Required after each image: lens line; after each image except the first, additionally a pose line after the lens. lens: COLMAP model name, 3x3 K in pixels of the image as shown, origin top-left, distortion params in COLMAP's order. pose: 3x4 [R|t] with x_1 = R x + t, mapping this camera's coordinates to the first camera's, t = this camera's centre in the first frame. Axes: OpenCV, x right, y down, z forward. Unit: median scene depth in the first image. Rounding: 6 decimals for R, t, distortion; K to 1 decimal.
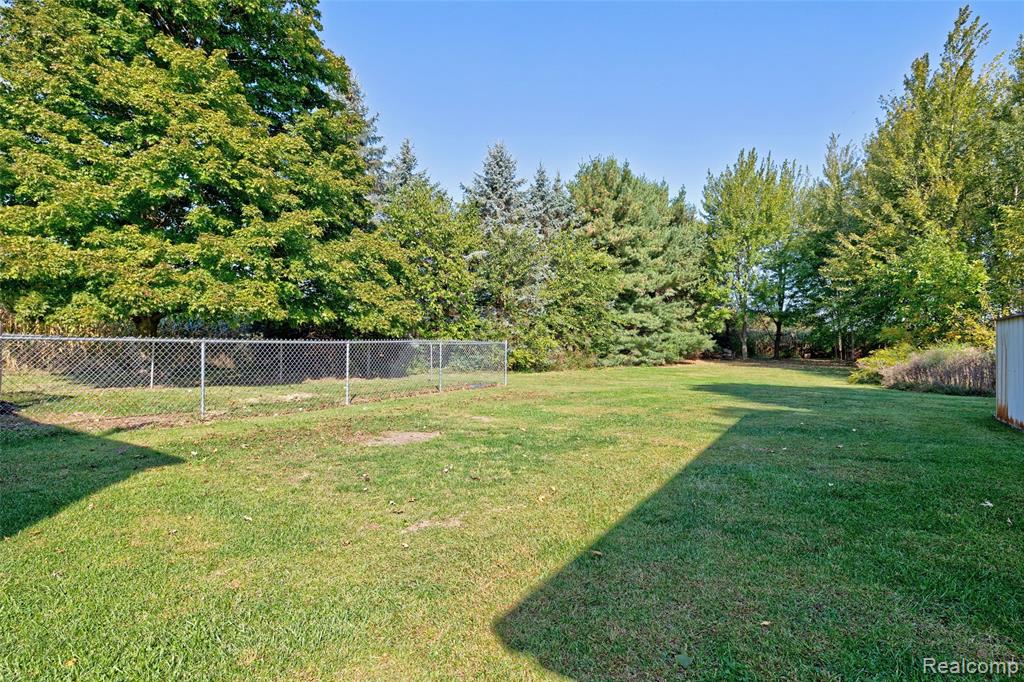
lens RADIAL K [[508.7, 0, 507.6], [0, 508.7, 341.1], [0, 0, 1]] dist [-0.008472, 0.000449]
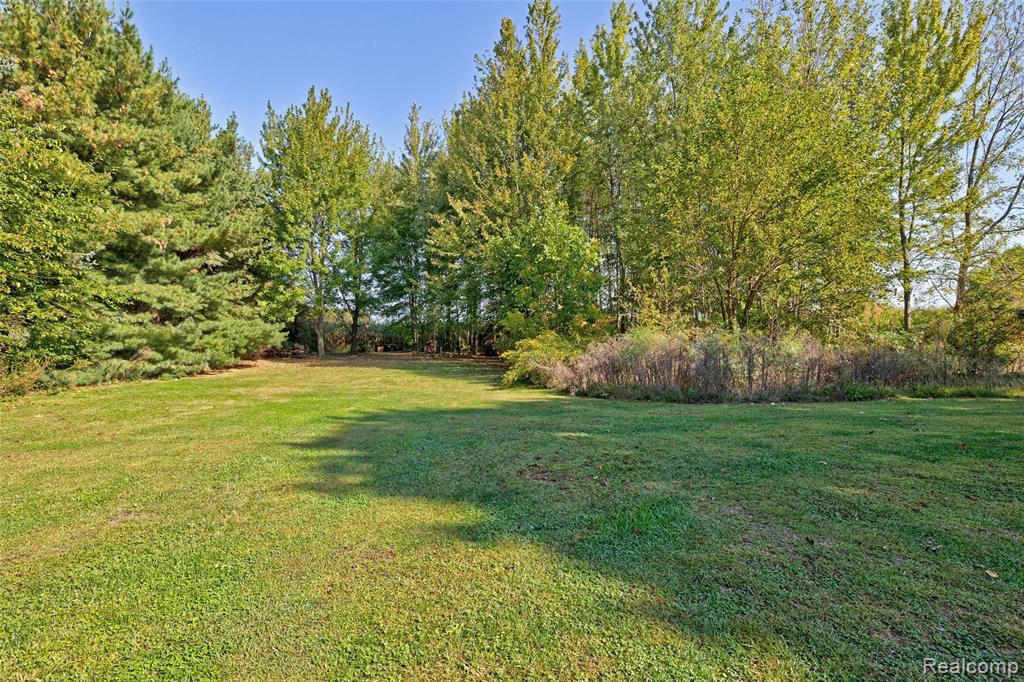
lens RADIAL K [[508.7, 0, 516.8], [0, 508.7, 338.8], [0, 0, 1]] dist [-0.008472, 0.000449]
pose [[0.661678, -0.016876, 0.749598, 0.095409], [0.012708, 0.999855, 0.011292, 0.004232], [-0.749680, 0.002054, 0.661797, 0.310735]]
